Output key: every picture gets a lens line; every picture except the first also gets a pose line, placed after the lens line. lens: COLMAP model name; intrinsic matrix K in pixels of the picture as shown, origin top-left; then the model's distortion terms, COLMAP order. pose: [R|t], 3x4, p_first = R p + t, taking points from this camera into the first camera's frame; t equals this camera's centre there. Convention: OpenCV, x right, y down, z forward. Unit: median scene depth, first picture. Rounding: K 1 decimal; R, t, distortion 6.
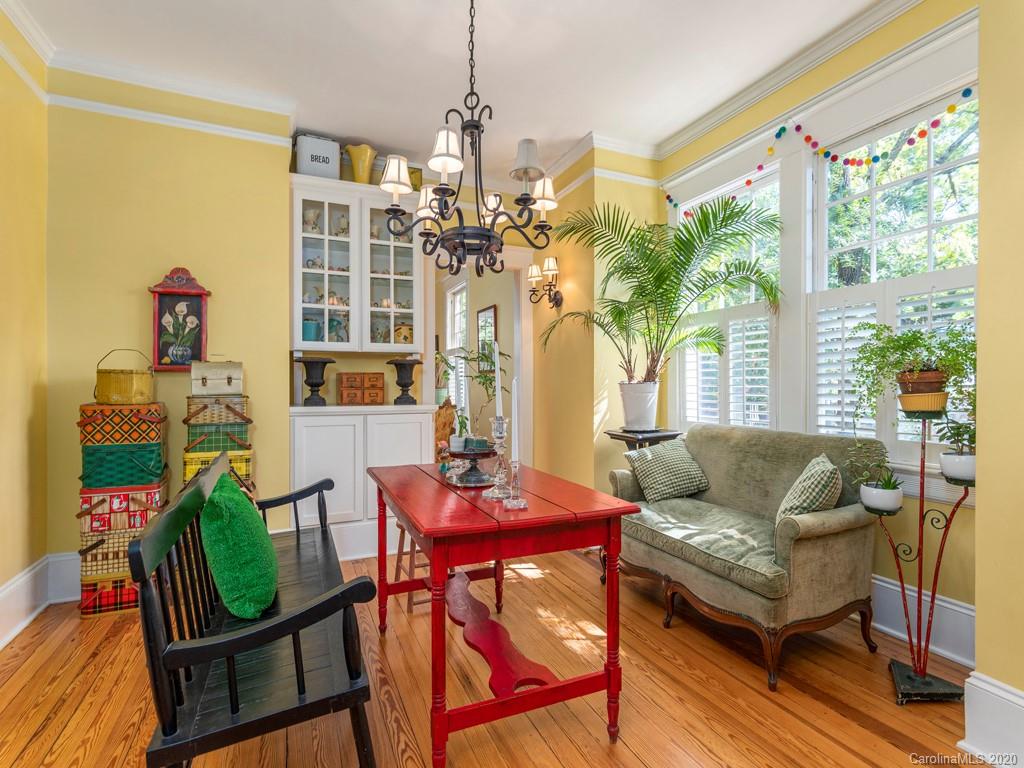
lens RADIAL K [[505.0, 0, 507.9], [0, 505.0, 388.4], [0, 0, 1]] dist [0.001654, 0.000124]
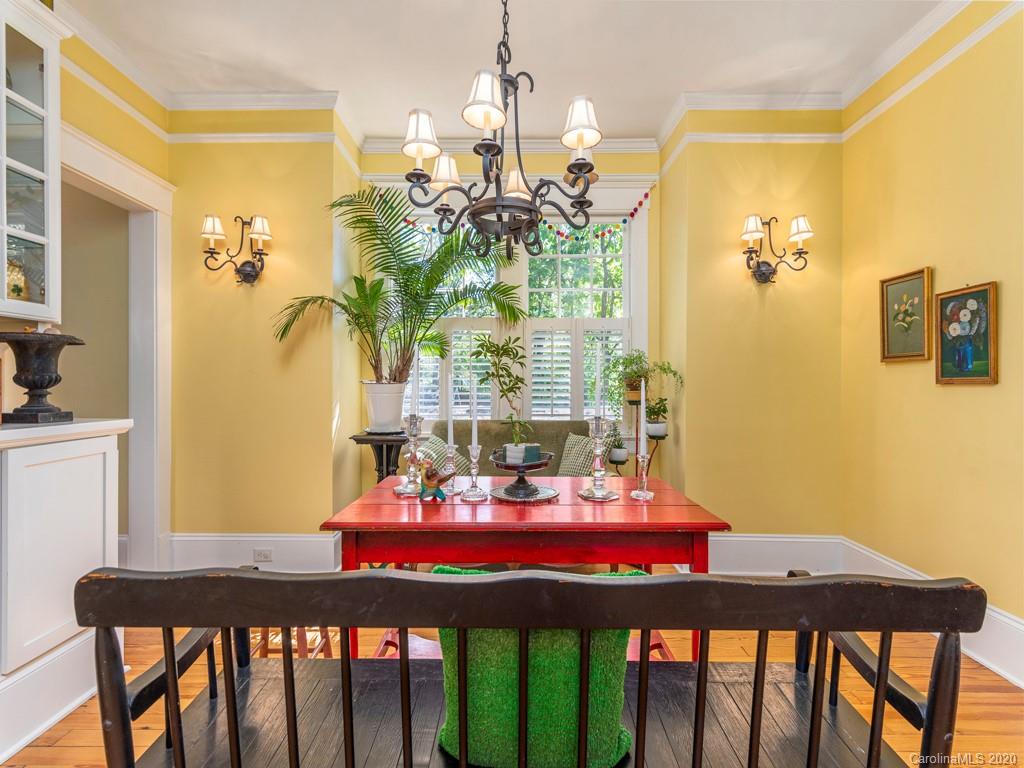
lens RADIAL K [[505.0, 0, 507.9], [0, 505.0, 388.4], [0, 0, 1]] dist [0.001654, 0.000124]
pose [[0.393952, -0.003786, 0.919123, -0.544684], [0.005888, 0.999981, 0.001596, -0.000153], [-0.919112, 0.004783, 0.393967, 0.416326]]
